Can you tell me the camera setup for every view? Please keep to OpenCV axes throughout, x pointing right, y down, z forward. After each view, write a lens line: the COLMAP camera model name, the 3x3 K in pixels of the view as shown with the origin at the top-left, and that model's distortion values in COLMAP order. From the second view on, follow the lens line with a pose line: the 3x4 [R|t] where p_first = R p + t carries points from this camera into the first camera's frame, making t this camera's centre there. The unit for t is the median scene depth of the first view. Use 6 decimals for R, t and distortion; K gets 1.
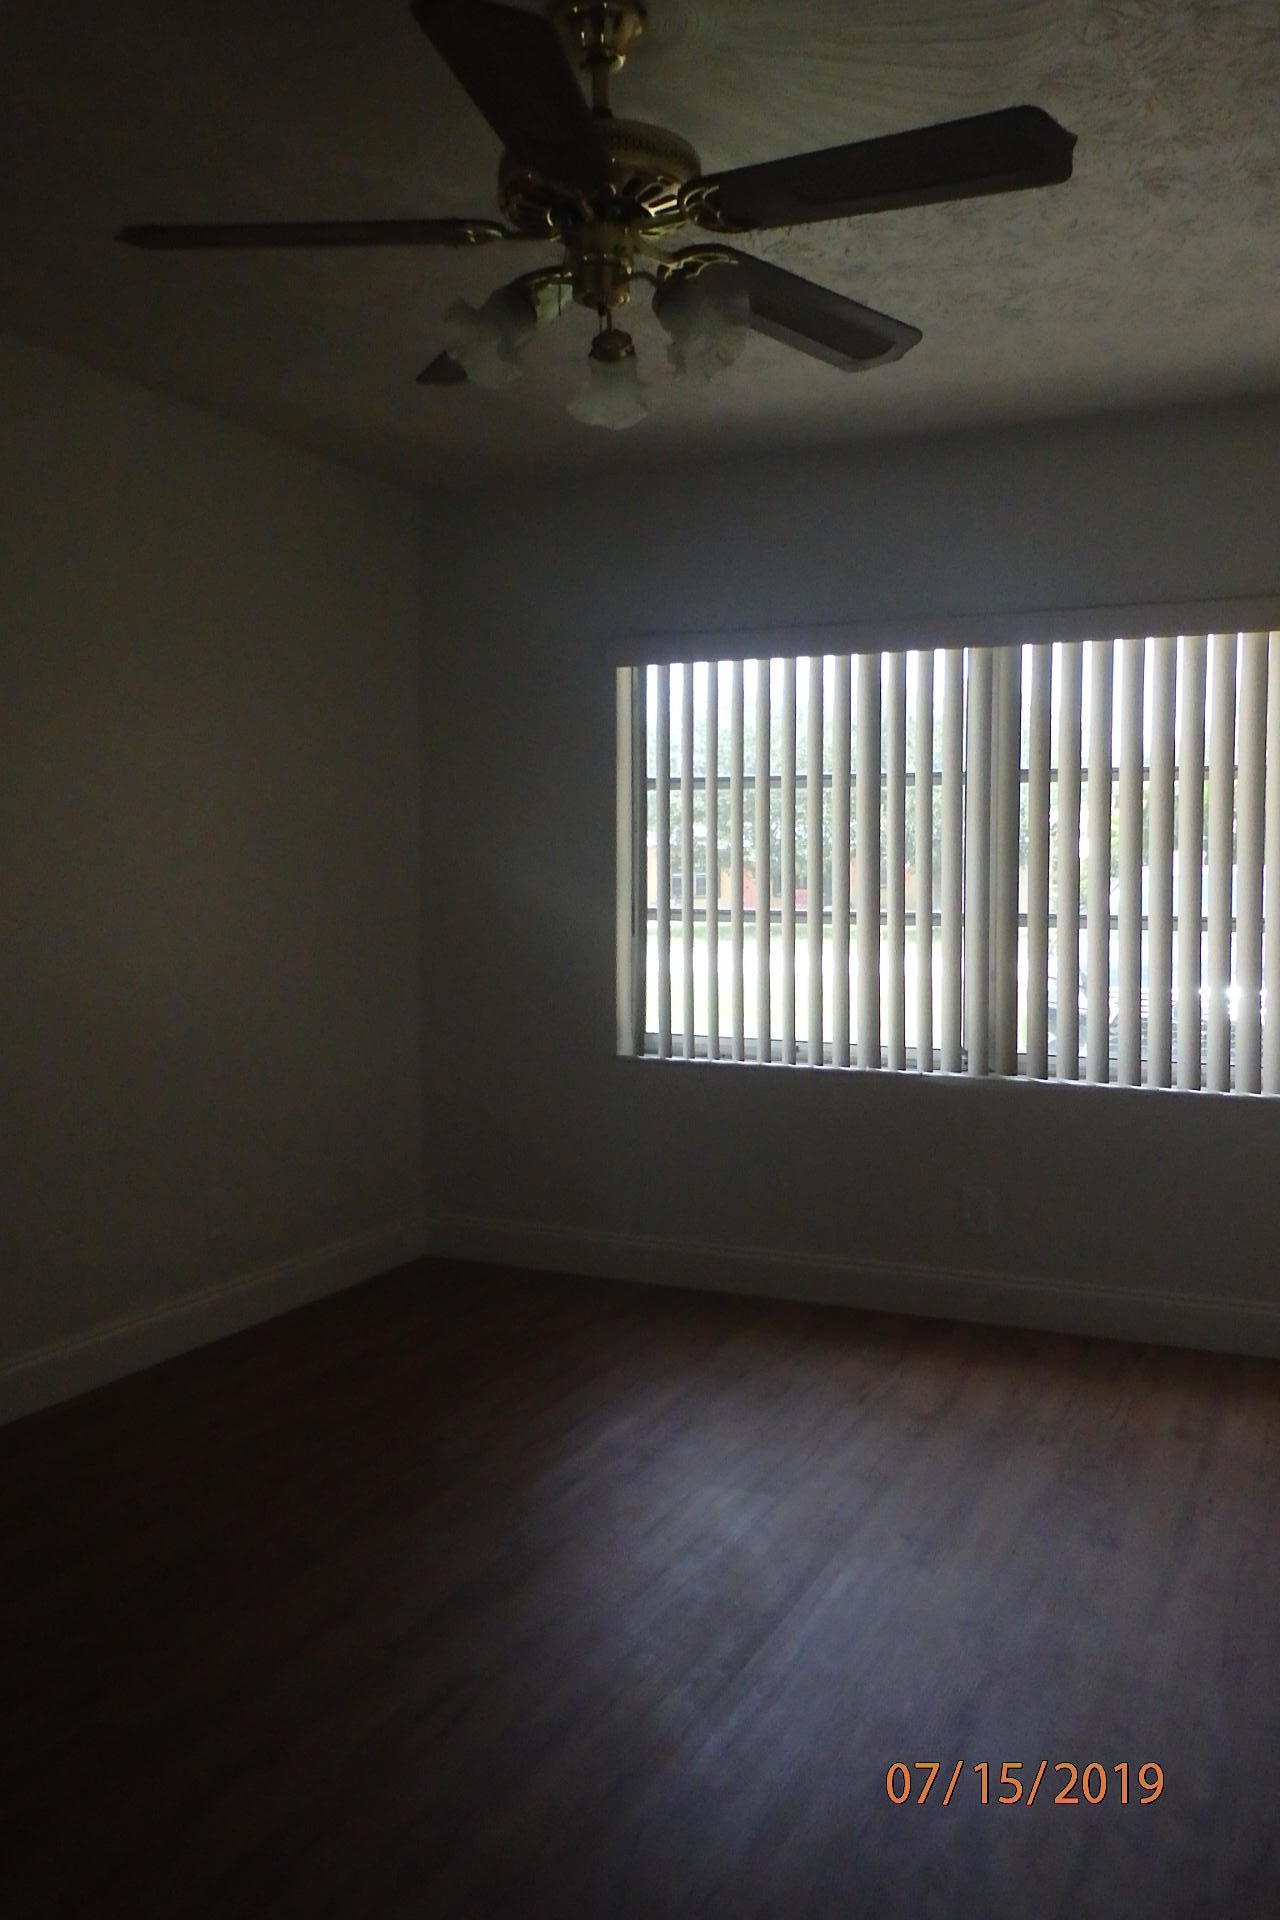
lens RADIAL K [[1584.6, 0, 640.0], [0, 1584.6, 960.0], [0, 0, 1]] dist [-0.039353, 0.026333]
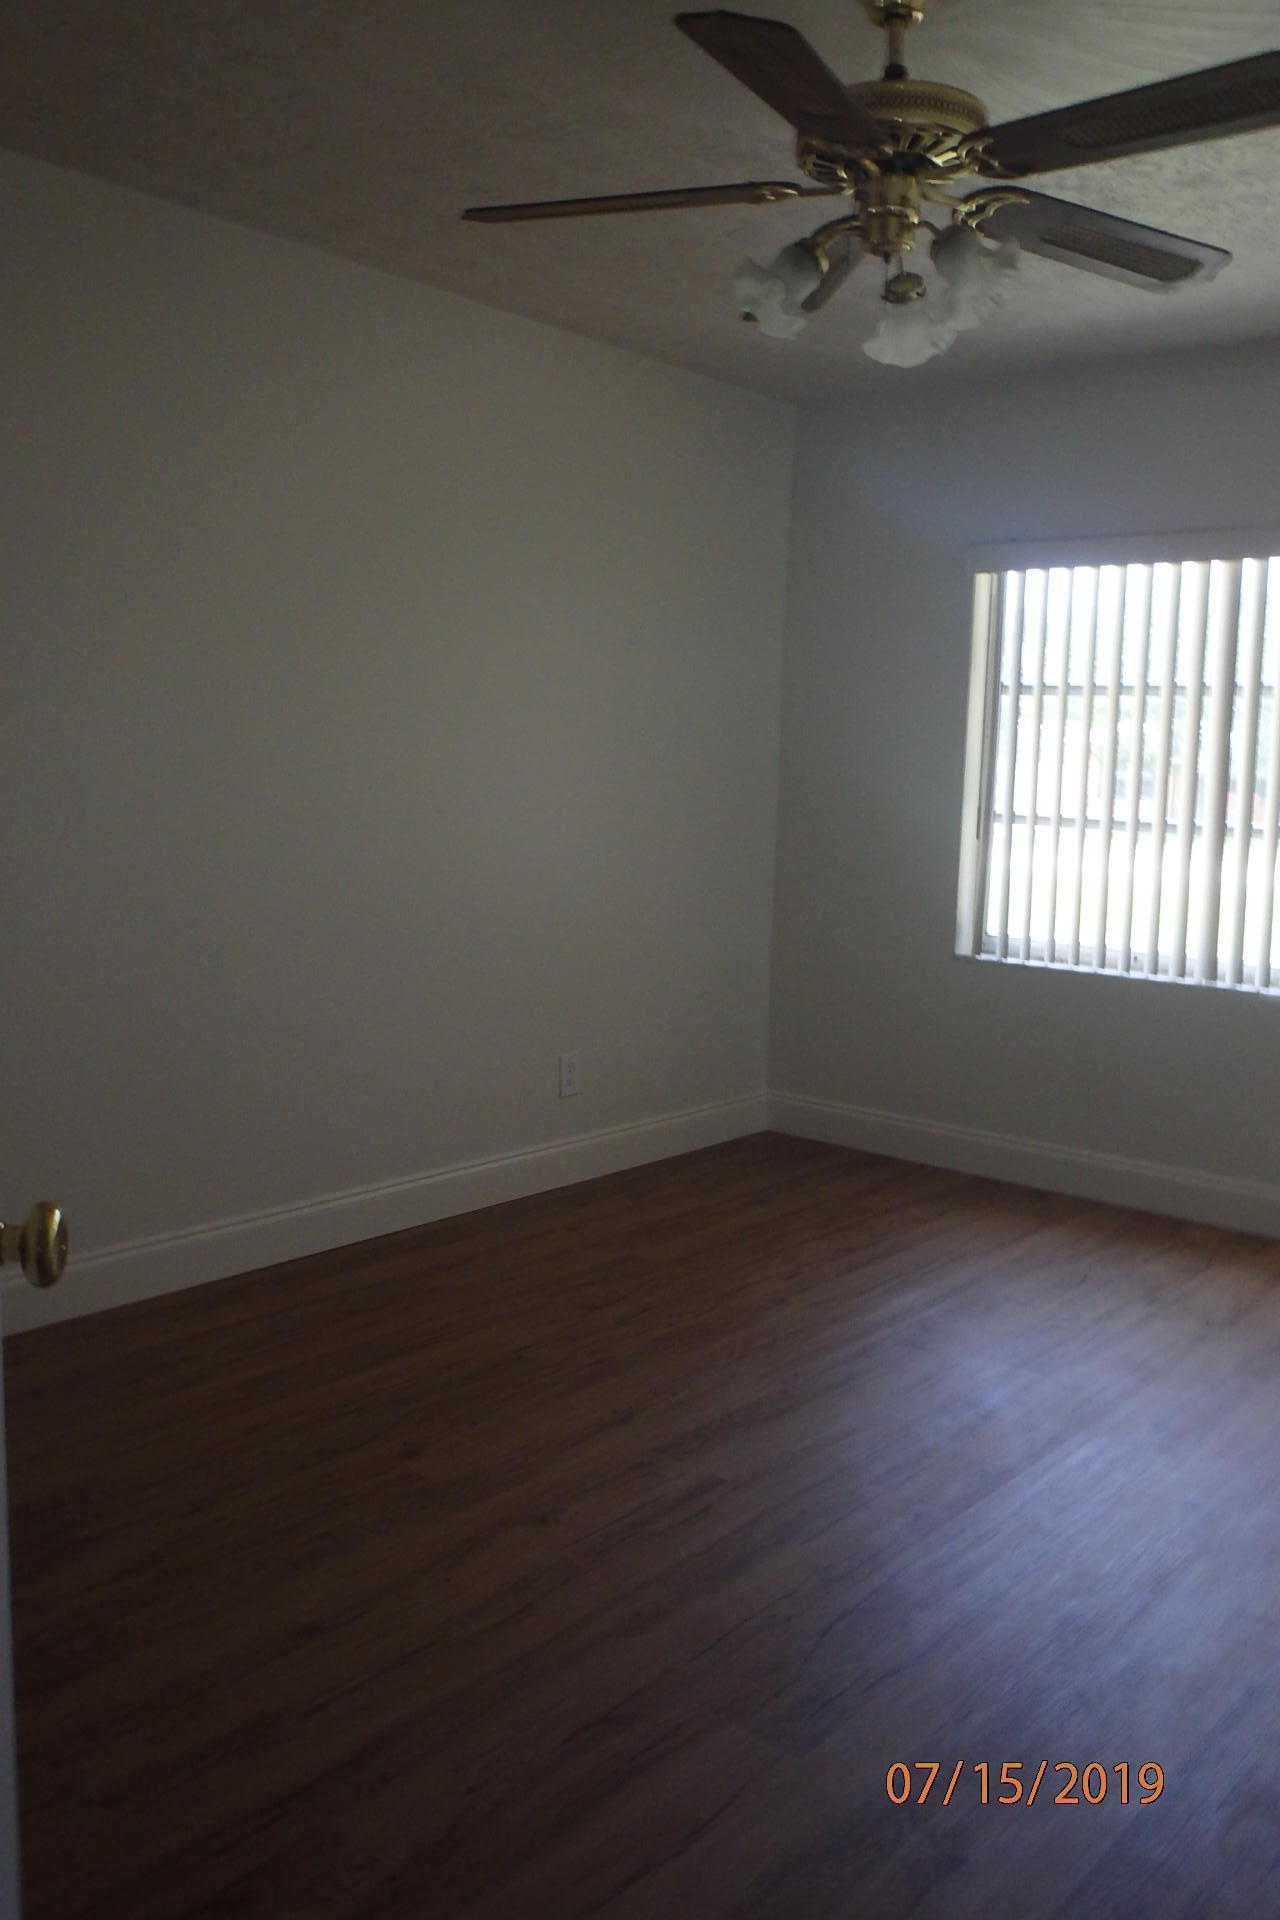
lens RADIAL K [[1584.6, 0, 640.0], [0, 1584.6, 960.0], [0, 0, 1]] dist [-0.039353, 0.026333]
pose [[0.964905, 0.061023, -0.255411, 0.105803], [-0.043614, 0.996357, 0.073284, -0.004883], [0.258953, -0.059573, 0.964051, -0.099846]]
